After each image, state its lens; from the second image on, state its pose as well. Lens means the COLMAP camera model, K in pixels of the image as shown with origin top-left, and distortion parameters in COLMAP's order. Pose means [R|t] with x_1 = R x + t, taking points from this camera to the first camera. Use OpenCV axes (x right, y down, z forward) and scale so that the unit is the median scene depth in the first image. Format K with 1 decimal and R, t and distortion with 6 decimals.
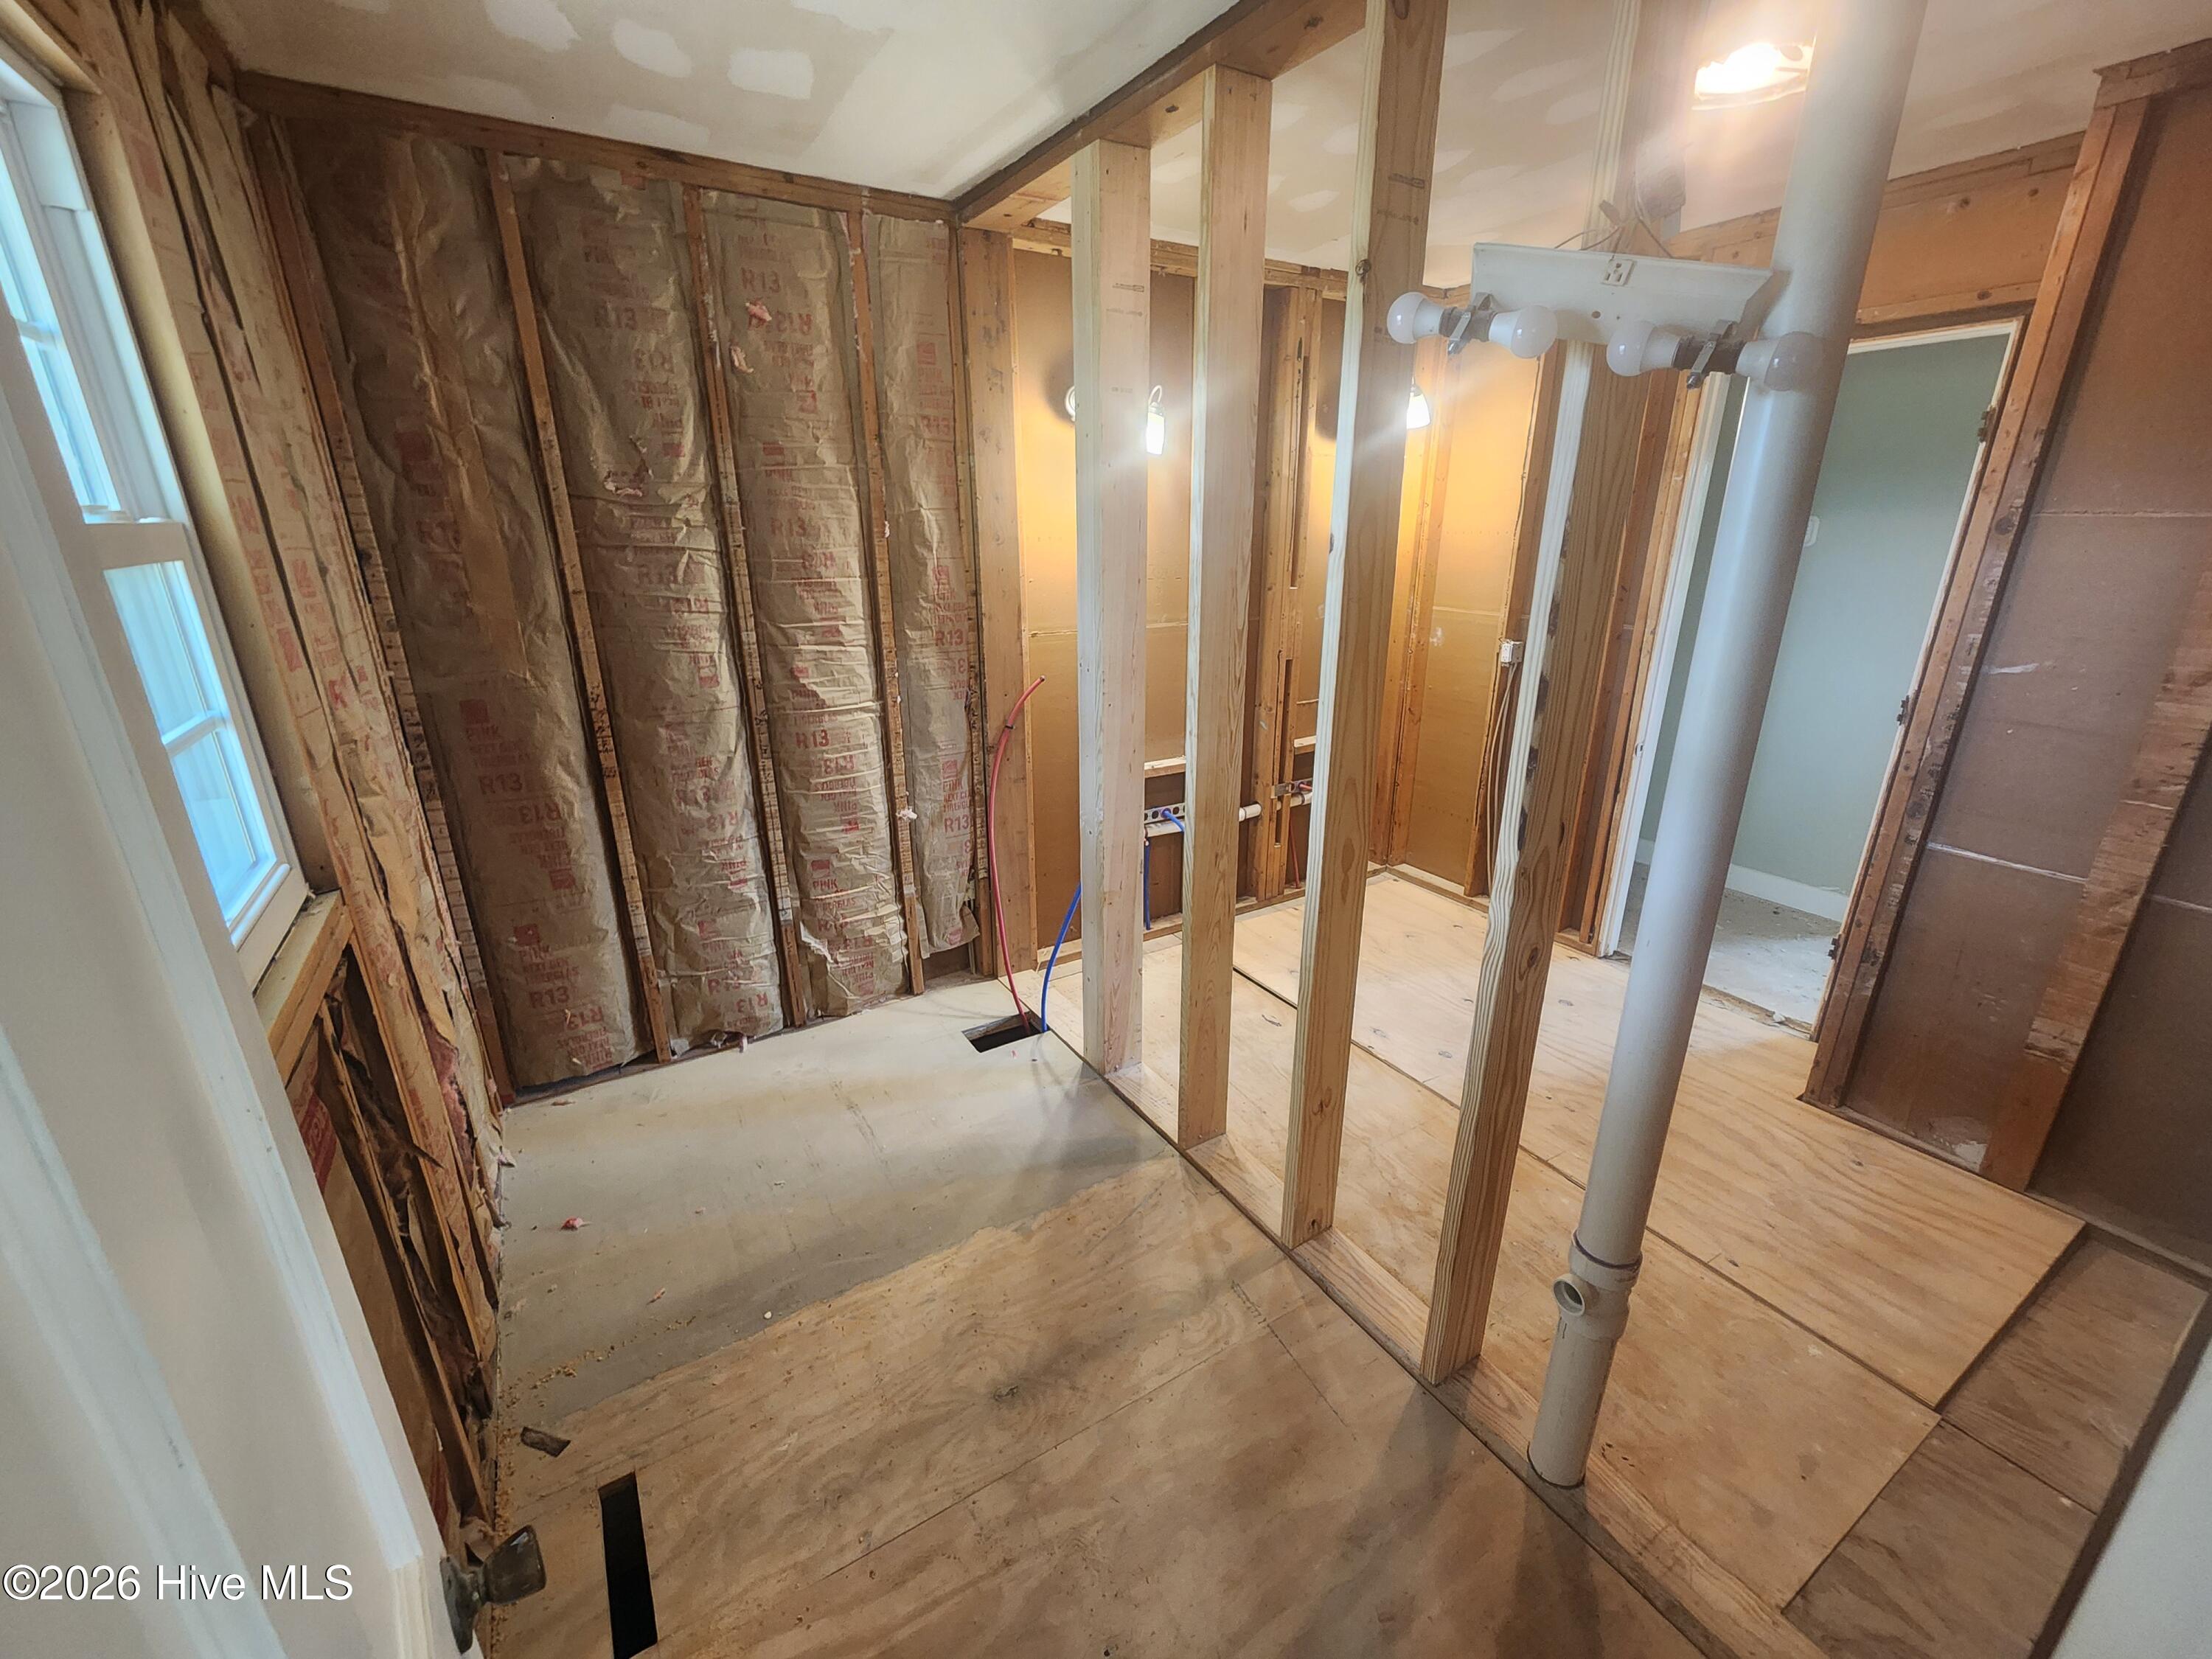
lens RADIAL K [[914.6, 0, 1109.2], [0, 914.6, 834.7], [0, 0, 1]] dist [-0.001428, 0.000311]
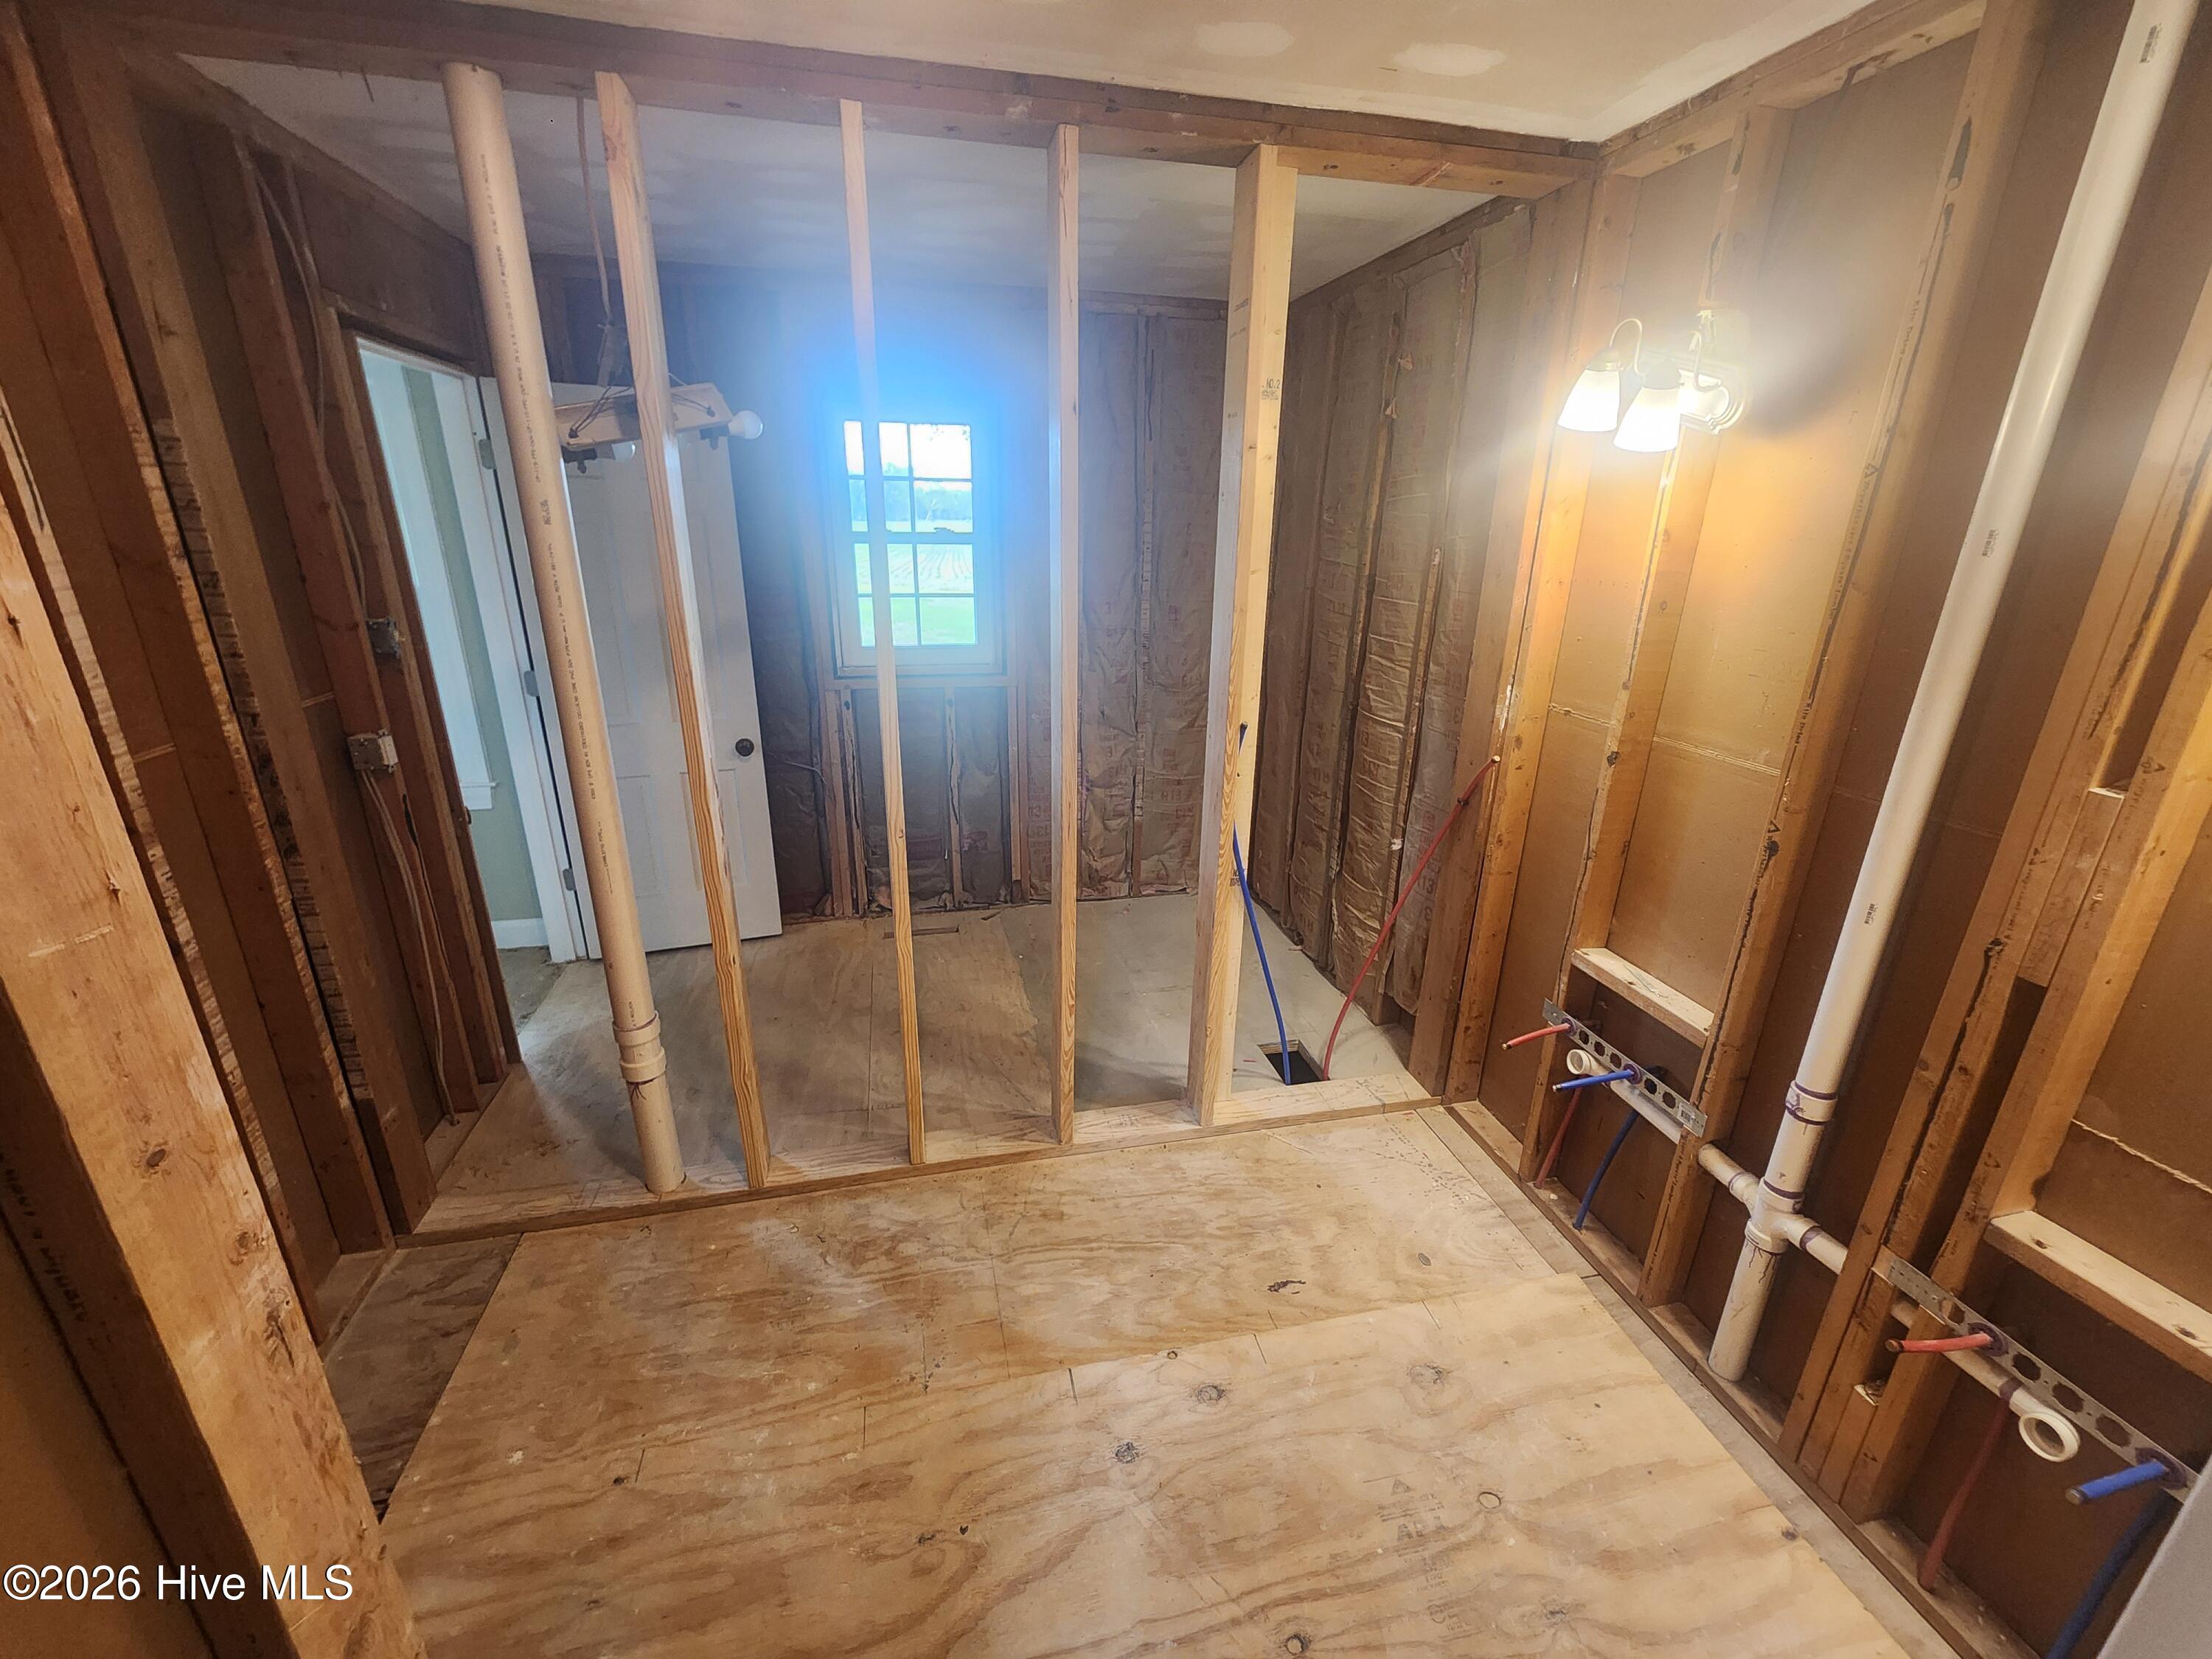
lens RADIAL K [[914.6, 0, 1109.2], [0, 914.6, 834.7], [0, 0, 1]] dist [-0.001428, 0.000311]
pose [[-0.317153, 0.310283, -0.896180, 0.795476], [-0.326406, 0.851519, 0.410334, -0.350751], [0.890434, 0.422657, -0.168784, 0.930146]]
